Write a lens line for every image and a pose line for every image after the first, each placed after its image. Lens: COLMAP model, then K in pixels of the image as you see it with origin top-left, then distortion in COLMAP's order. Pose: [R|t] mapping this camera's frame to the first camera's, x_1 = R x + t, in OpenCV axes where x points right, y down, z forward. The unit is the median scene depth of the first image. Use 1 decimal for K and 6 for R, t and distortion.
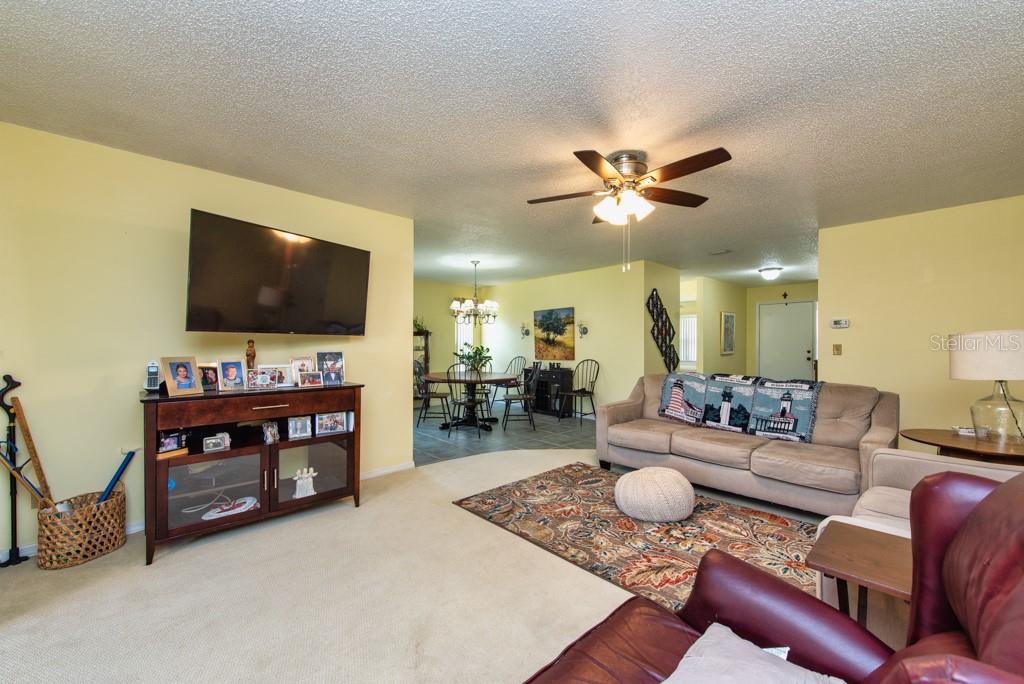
lens RADIAL K [[403.3, 0, 509.9], [0, 403.3, 344.8], [0, 0, 1]] dist [0.010819, -0.000536]
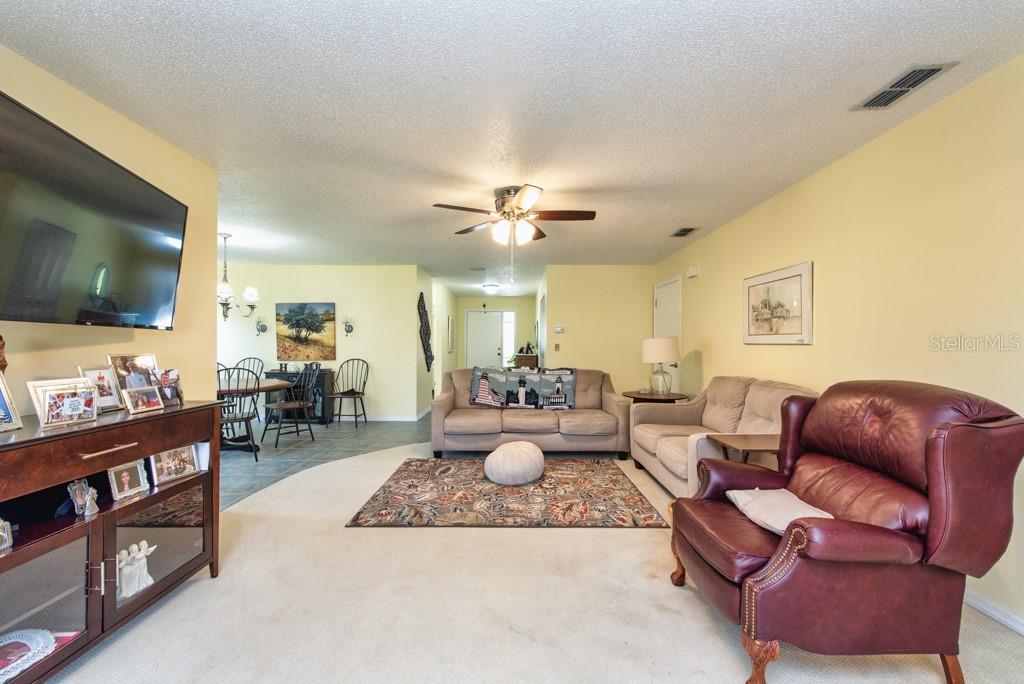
lens RADIAL K [[403.3, 0, 511.5], [0, 403.3, 344.8], [0, 0, 1]] dist [0.010819, -0.000536]
pose [[0.680790, -0.000708, 0.732478, -0.500044], [-0.002559, 0.999991, 0.003345, -0.002051], [-0.732474, -0.004152, 0.680783, 0.142038]]
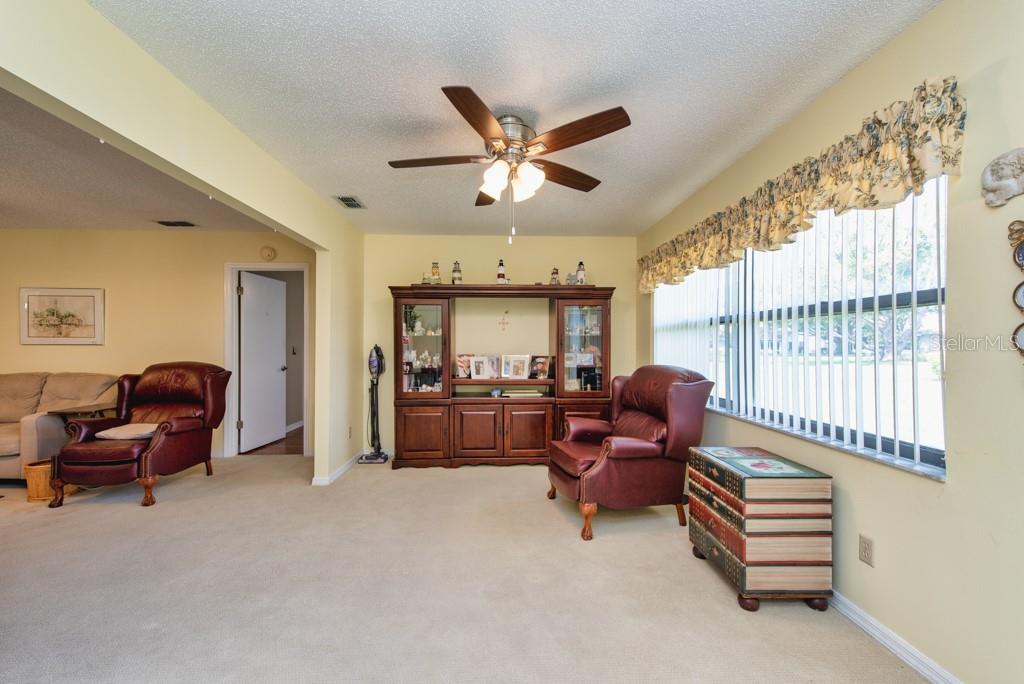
lens RADIAL K [[403.3, 0, 513.8], [0, 403.3, 341.6], [0, 0, 1]] dist [0.010819, -0.000536]
pose [[-0.760759, -0.000411, 0.649034, -2.216052], [-0.005579, 0.999967, -0.005906, -0.024835], [-0.649010, -0.008114, -0.760737, 0.735491]]
